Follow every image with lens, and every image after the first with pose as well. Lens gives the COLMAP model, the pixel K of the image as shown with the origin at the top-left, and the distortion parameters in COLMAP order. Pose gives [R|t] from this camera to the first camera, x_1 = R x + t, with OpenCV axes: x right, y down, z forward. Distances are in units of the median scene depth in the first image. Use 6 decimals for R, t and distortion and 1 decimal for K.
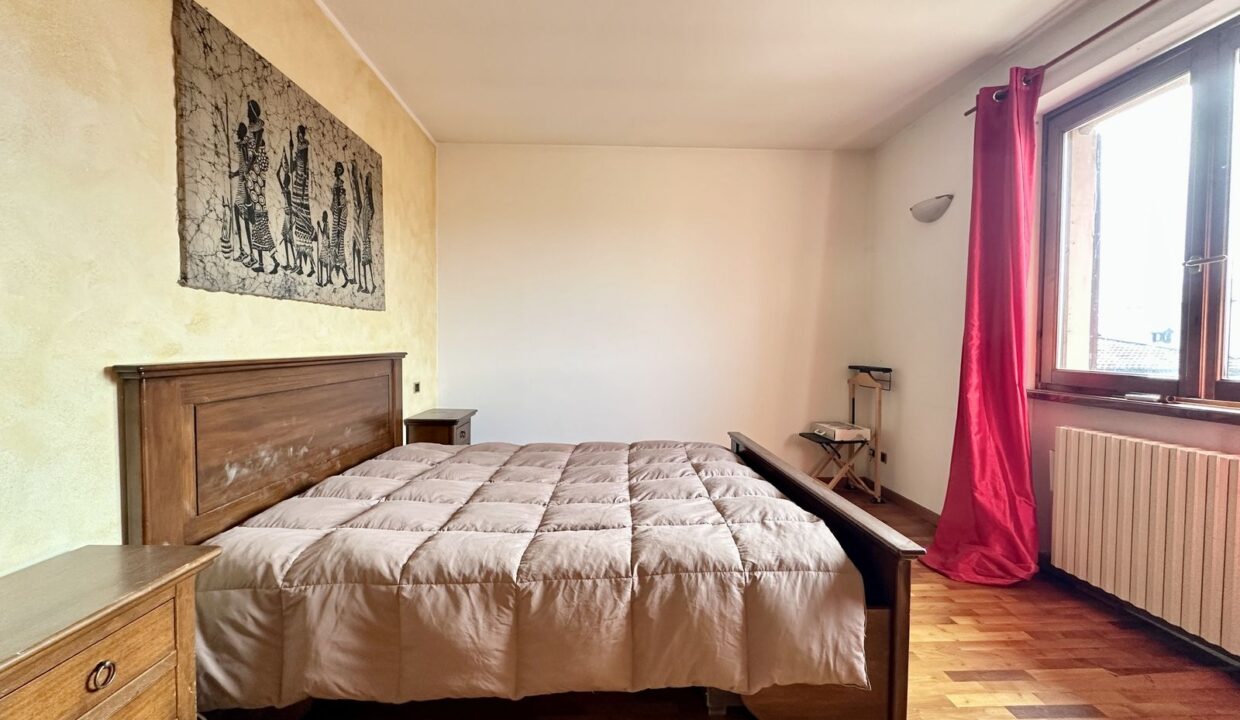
lens RADIAL K [[505.3, 0, 619.2], [0, 505.3, 362.5], [0, 0, 1]] dist [0.001395, -0.000765]
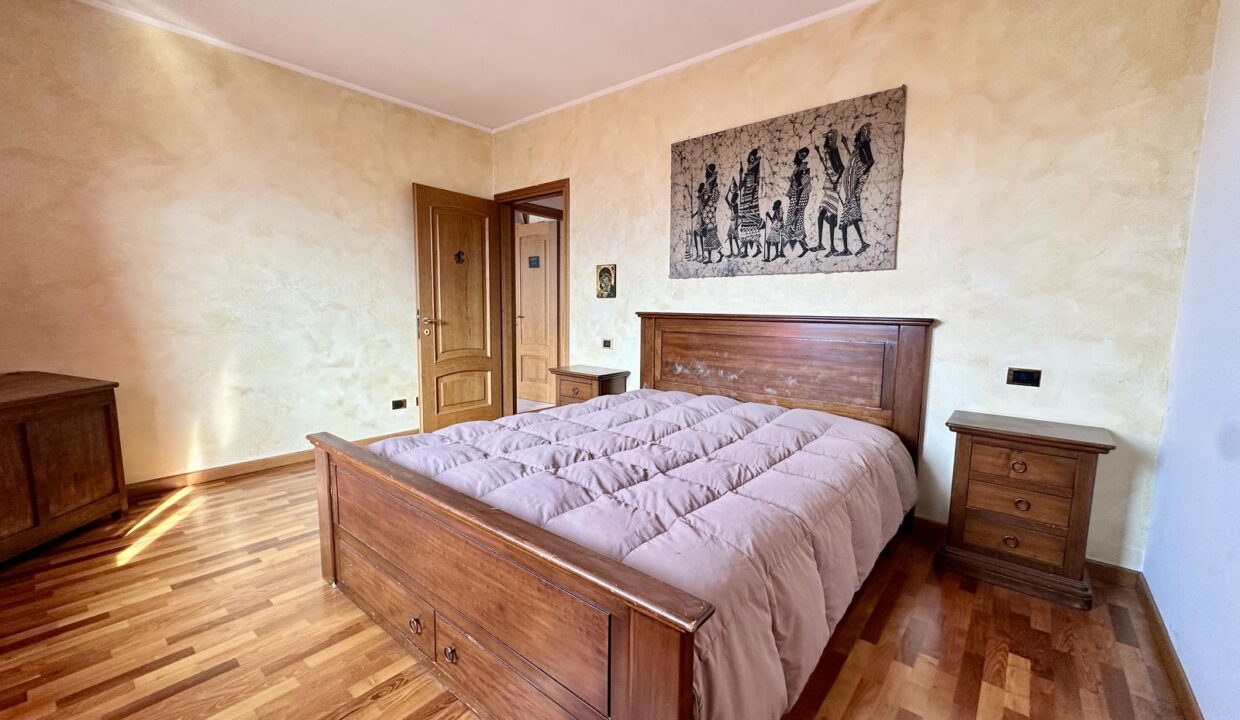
lens RADIAL K [[505.3, 0, 618.2], [0, 505.3, 359.6], [0, 0, 1]] dist [0.001395, -0.000765]
pose [[-0.674595, 0.068383, -0.735014, 0.784249], [-0.041835, 0.990558, 0.130554, -0.063611], [0.737002, 0.118821, -0.665365, 1.928003]]
